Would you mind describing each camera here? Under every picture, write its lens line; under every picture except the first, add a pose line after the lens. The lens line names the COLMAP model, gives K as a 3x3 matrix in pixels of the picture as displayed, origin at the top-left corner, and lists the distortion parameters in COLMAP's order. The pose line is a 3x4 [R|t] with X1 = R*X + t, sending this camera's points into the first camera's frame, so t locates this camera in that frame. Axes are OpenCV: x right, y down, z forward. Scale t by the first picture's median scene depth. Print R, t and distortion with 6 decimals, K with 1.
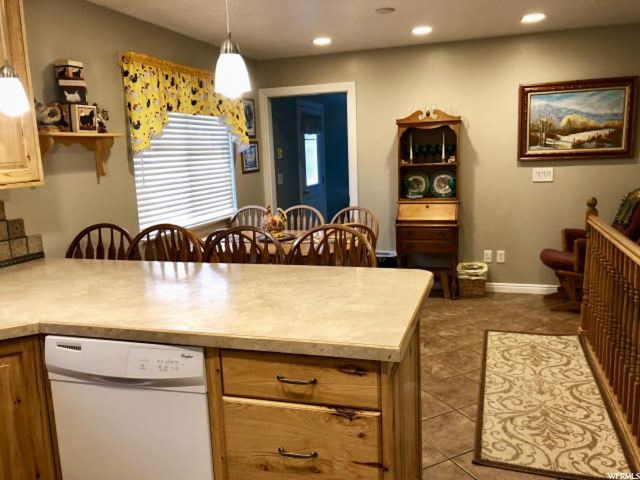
lens RADIAL K [[524.7, 0, 320.0], [0, 524.7, 240.0], [0, 0, 1]] dist [0.038401, -0.007630]
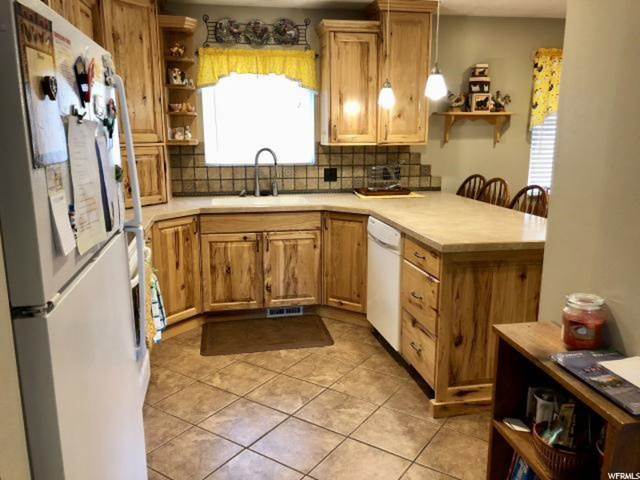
lens RADIAL K [[524.7, 0, 320.0], [0, 524.7, 240.0], [0, 0, 1]] dist [0.038401, -0.007630]
pose [[0.493541, 0.216742, -0.842283, 0.677191], [-0.168813, 0.973905, 0.151695, -0.002516], [0.853182, 0.067321, 0.517251, -0.127754]]
